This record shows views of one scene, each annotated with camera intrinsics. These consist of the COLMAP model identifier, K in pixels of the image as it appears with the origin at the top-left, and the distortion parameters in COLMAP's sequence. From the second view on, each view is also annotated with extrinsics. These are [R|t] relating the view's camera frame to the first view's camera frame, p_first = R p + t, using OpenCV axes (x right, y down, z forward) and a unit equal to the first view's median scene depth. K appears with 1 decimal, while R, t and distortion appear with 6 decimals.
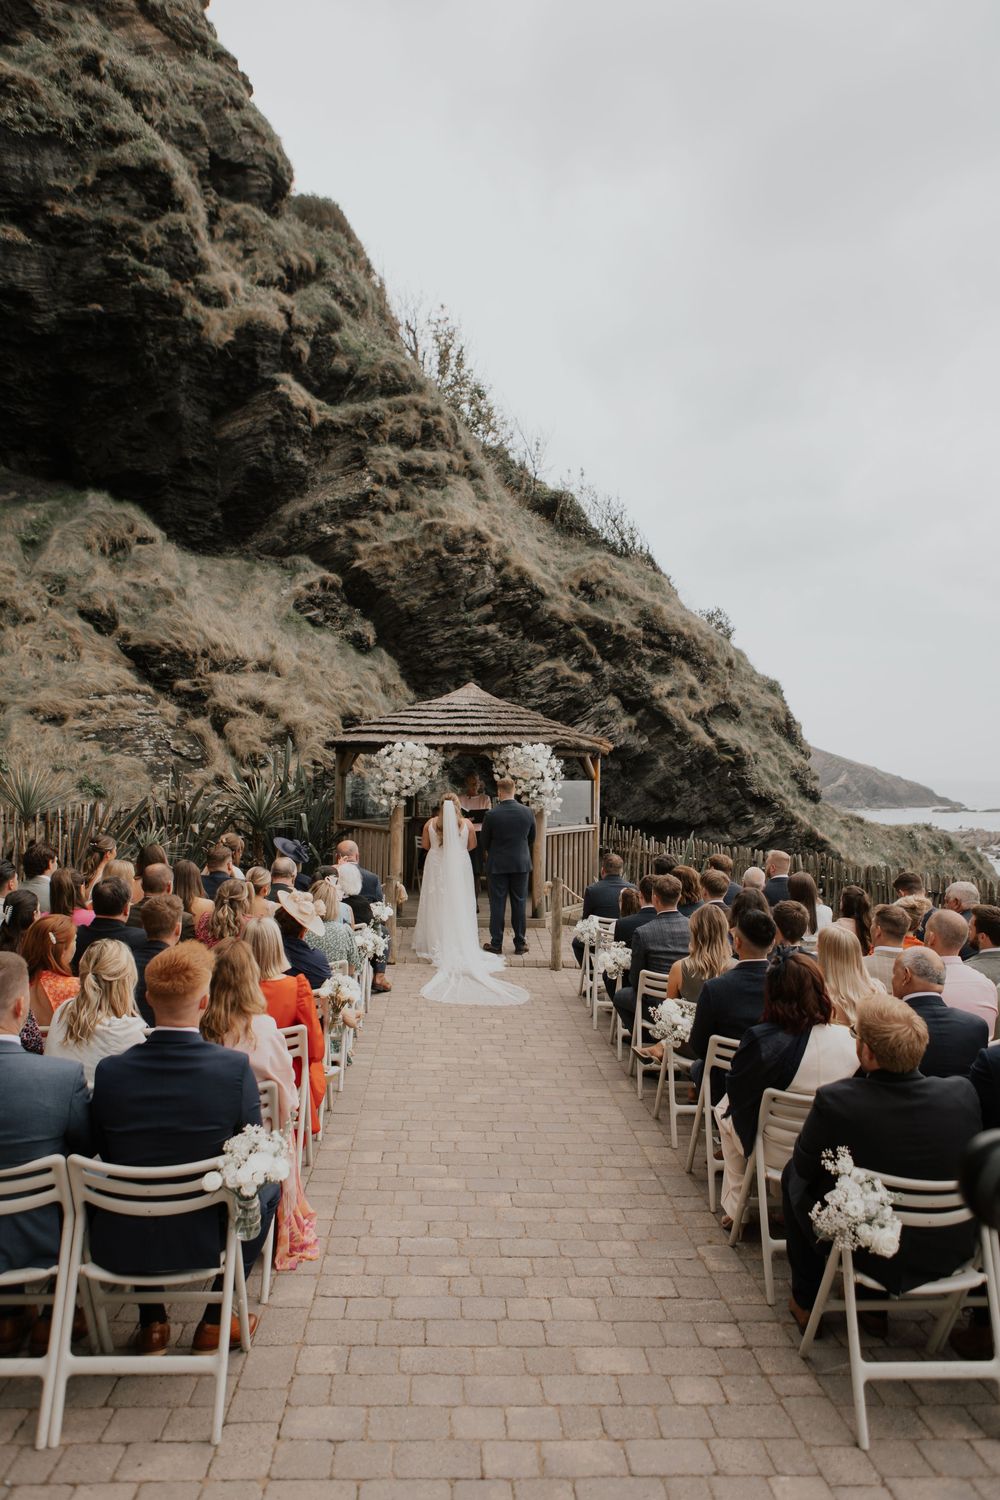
lens RADIAL K [[1014.3, 0, 503.6], [0, 1014.3, 753.8], [0, 0, 1]] dist [-0.017549, 0.003035]
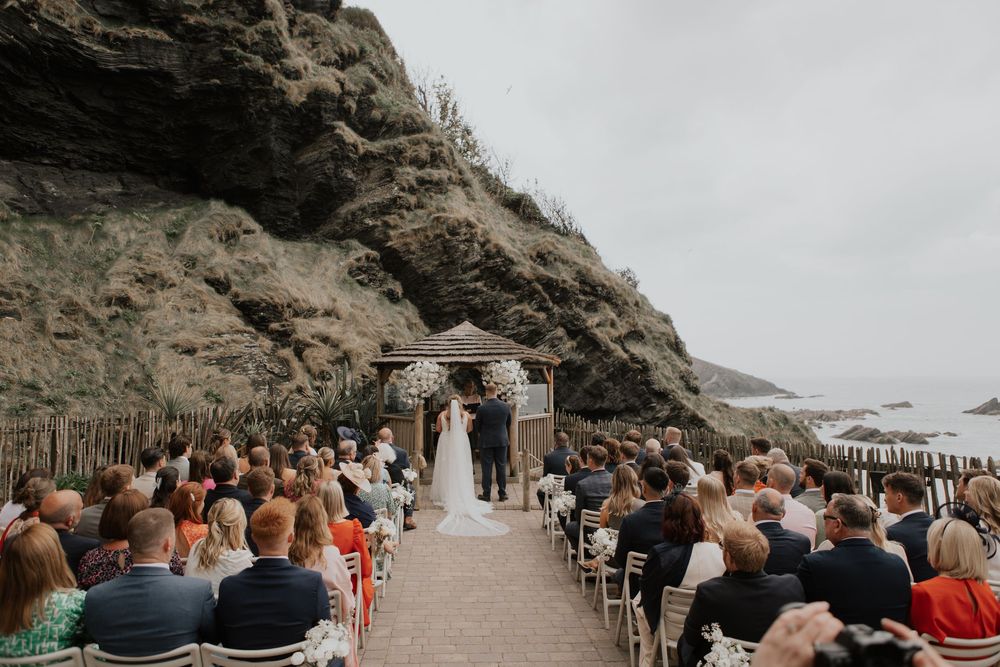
lens RADIAL K [[676.2, 0, 500.0], [0, 676.2, 333.5], [0, 0, 1]] dist [-0.017549, 0.003035]
pose [[0.999601, -0.023216, 0.016103, 0.001328], [0.023978, 0.998519, -0.048831, -0.000701], [-0.014945, 0.049198, 0.998677, -0.005227]]
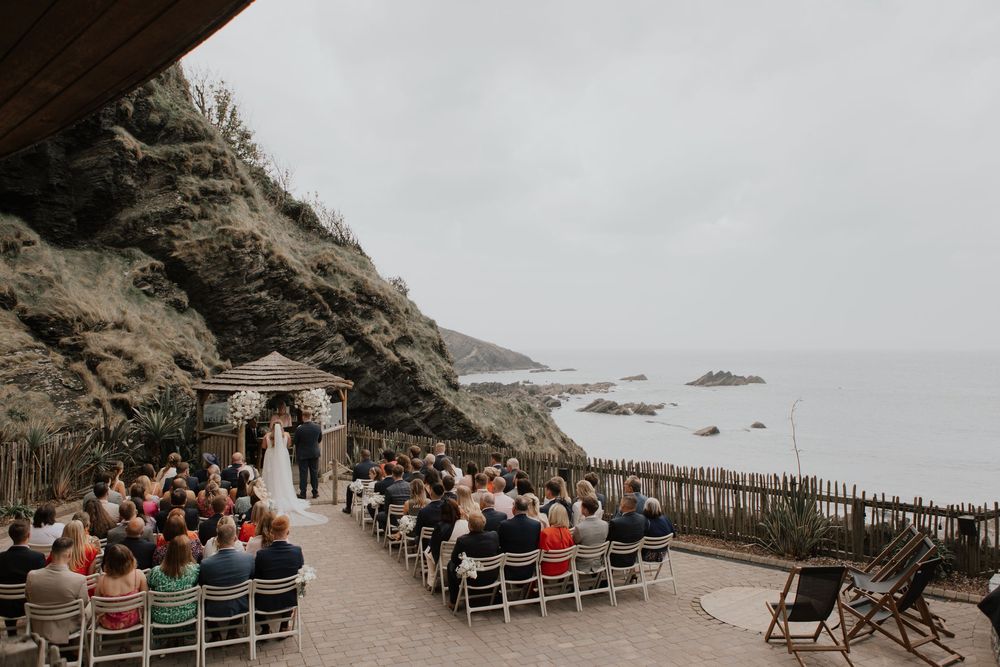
lens RADIAL K [[788.3, 0, 500.0], [0, 788.3, 333.5], [0, 0, 1]] dist [-0.009381, 0.016108]
pose [[0.938039, -0.018842, 0.346017, -0.104426], [0.011350, 0.999655, 0.023667, -0.095929], [-0.346344, -0.018273, 0.937930, -0.346731]]
